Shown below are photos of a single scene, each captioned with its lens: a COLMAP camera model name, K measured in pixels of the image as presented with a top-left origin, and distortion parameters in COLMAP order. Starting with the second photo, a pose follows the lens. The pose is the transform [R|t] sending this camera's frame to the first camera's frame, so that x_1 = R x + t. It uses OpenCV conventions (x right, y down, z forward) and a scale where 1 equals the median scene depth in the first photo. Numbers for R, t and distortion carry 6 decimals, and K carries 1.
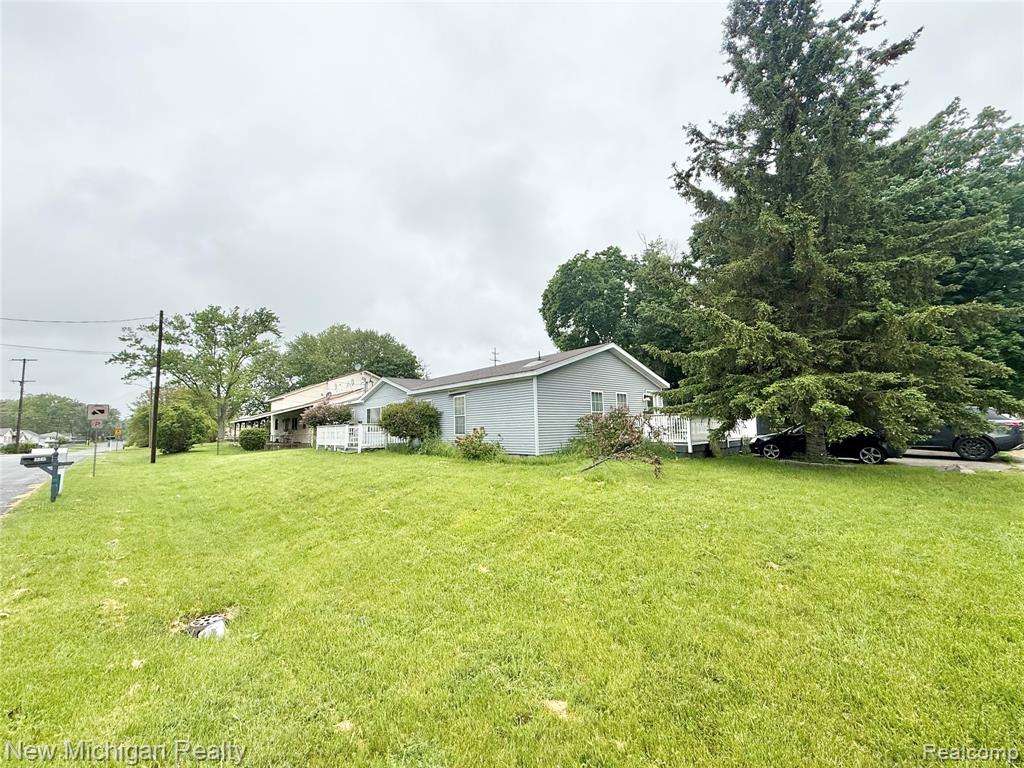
lens RADIAL K [[406.5, 0, 510.2], [0, 406.5, 383.6], [0, 0, 1]] dist [0.000116, 0.000096]
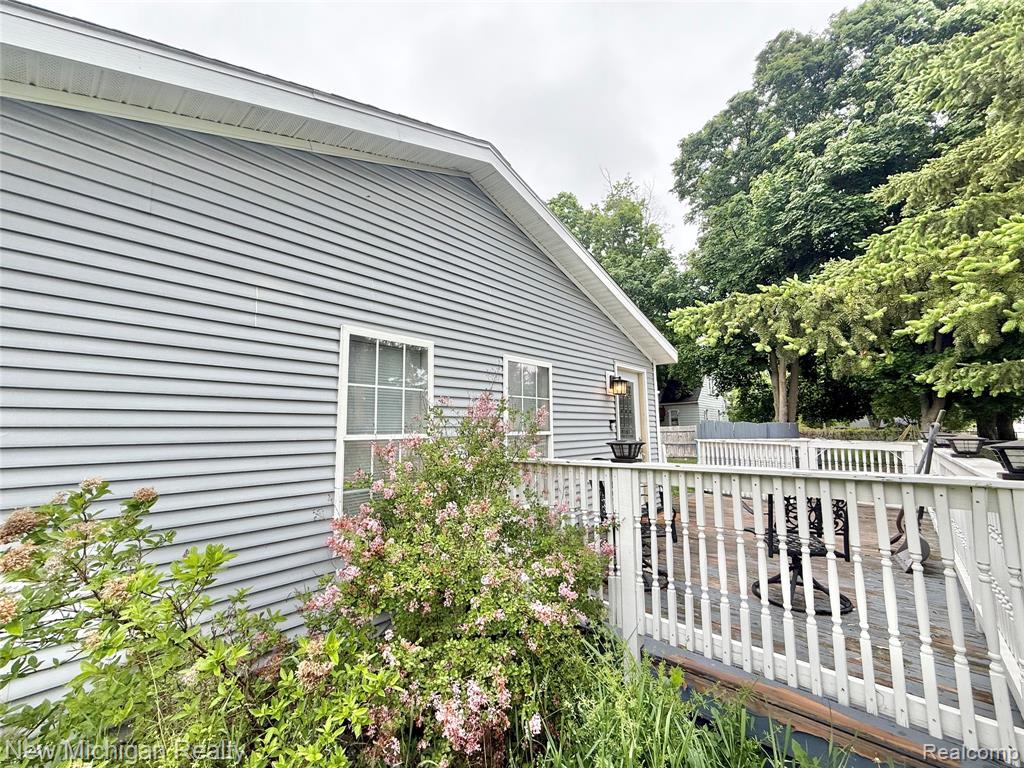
lens RADIAL K [[406.5, 0, 510.2], [0, 406.5, 383.6], [0, 0, 1]] dist [0.000116, 0.000096]
pose [[0.996137, 0.010649, 0.087161, 0.093698], [-0.009318, 0.999834, -0.015654, 0.016632], [-0.087313, 0.014781, 0.996071, 0.288050]]
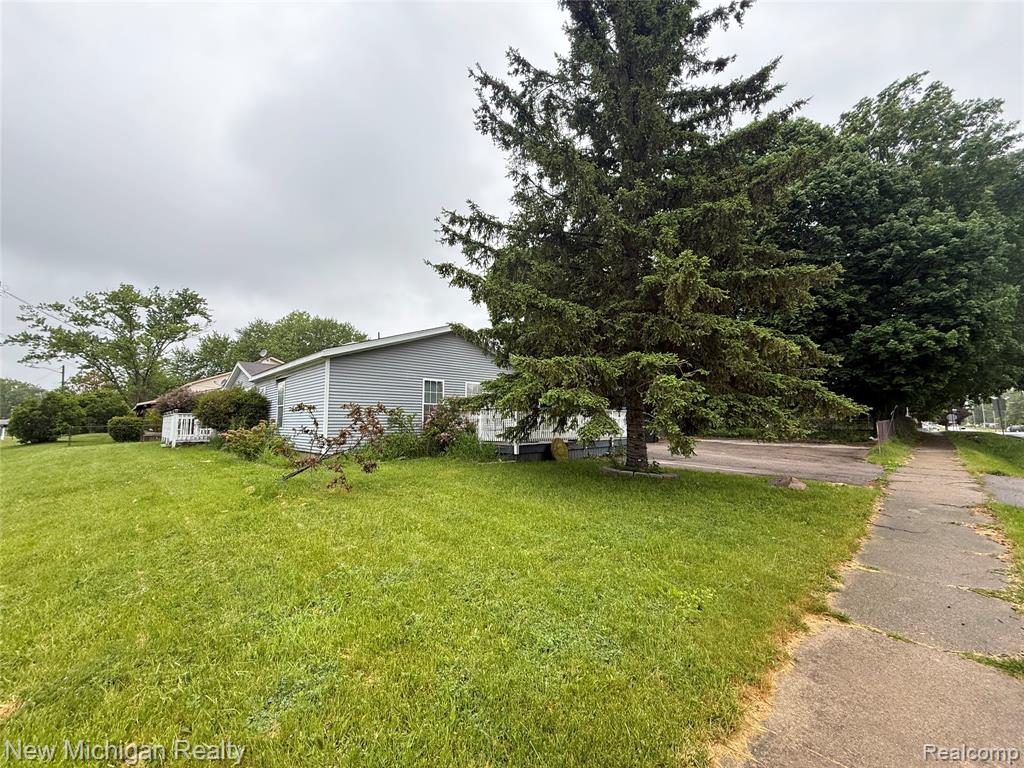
lens RADIAL K [[403.3, 0, 512.0], [0, 403.3, 384.0], [0, 0, 1]] dist [-0.001865, -0.000274]
pose [[0.999308, 0.017879, 0.032606, 0.127691], [-0.018389, 0.999712, 0.015422, 0.004285], [-0.032321, -0.016011, 0.999349, 0.056628]]
